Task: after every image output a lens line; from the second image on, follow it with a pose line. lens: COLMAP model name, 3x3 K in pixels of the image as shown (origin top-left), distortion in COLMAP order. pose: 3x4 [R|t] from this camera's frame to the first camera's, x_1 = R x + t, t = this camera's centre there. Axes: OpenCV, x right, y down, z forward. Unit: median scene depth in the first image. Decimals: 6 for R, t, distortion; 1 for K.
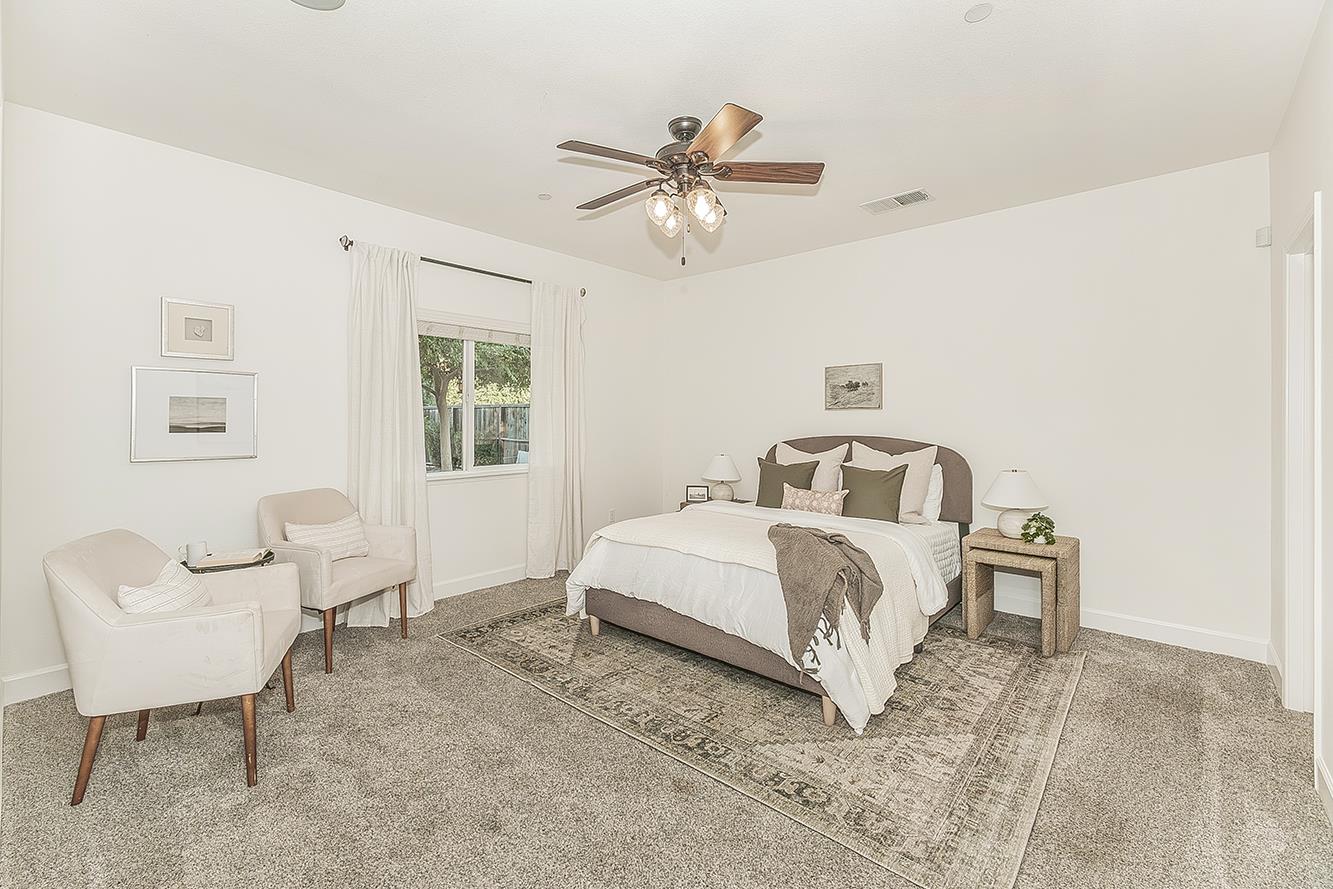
lens RADIAL K [[567.8, 0, 667.0], [0, 567.8, 422.2], [0, 0, 1]] dist [0.002093, 0.000405]
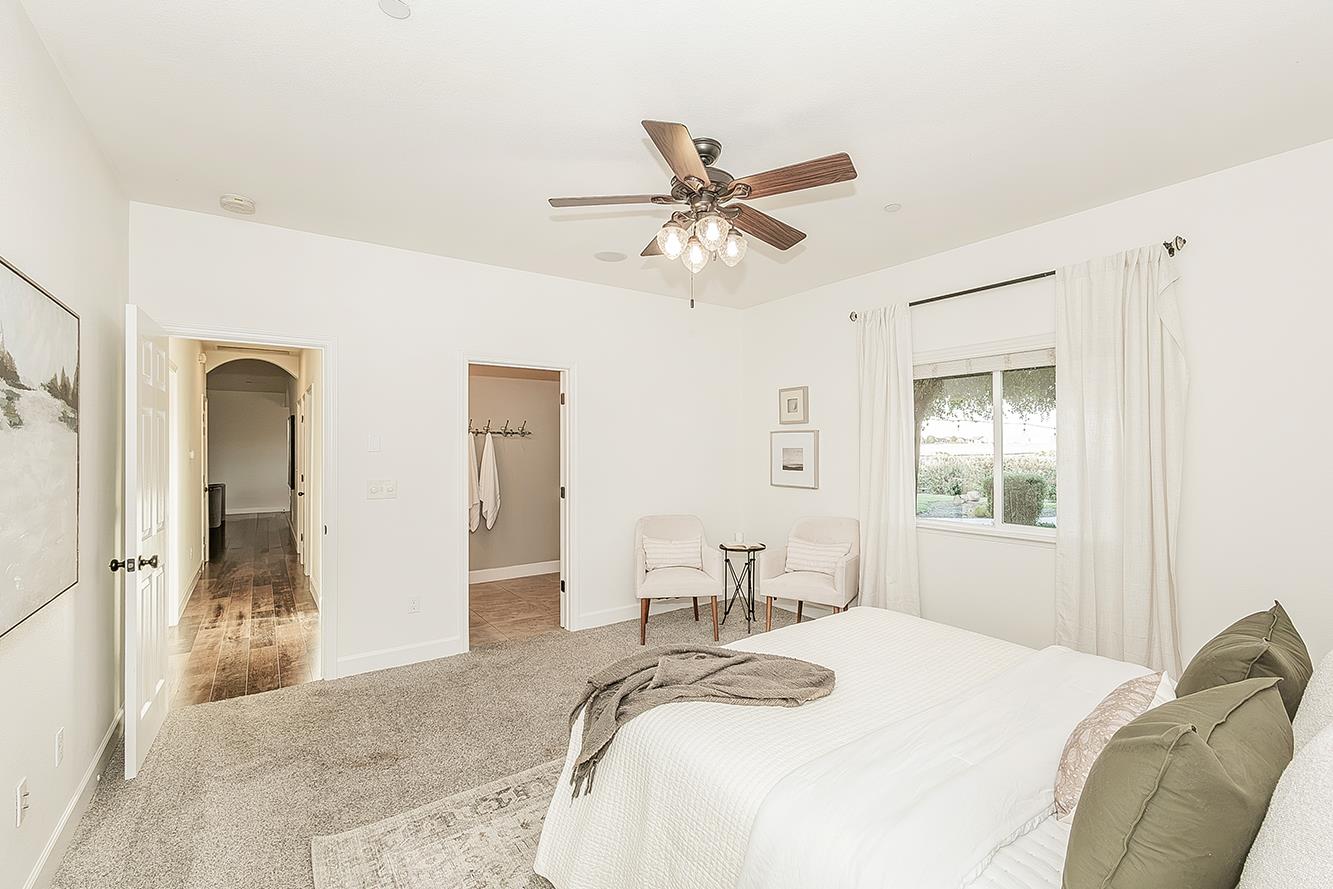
lens RADIAL K [[587.3, 0, 666.5], [0, 587.3, 444.5], [0, 0, 1]] dist [-0.000965, -0.000114]
pose [[-0.238427, -0.011099, -0.971097, 0.831967], [-0.003083, 0.999938, -0.010672, -0.034977], [0.971156, 0.000450, -0.238446, 1.024323]]
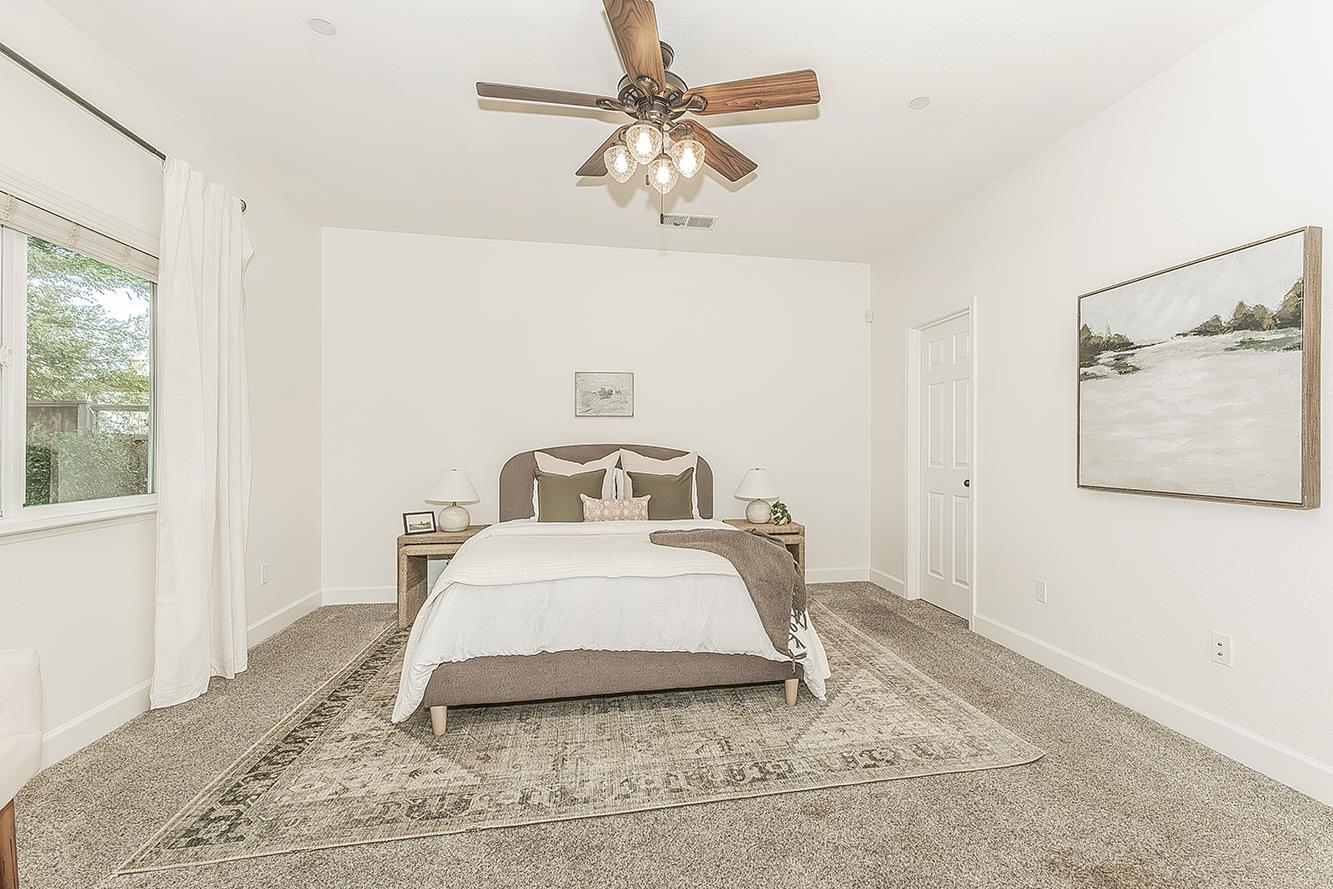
lens RADIAL K [[578.8, 0, 681.9], [0, 578.8, 446.0], [0, 0, 1]] dist [0.000584, -0.000127]
pose [[0.610561, -0.000450, 0.791969, -0.540059], [0.002448, 0.999996, -0.001320, 0.040217], [-0.791965, 0.002745, 0.610560, 0.393852]]
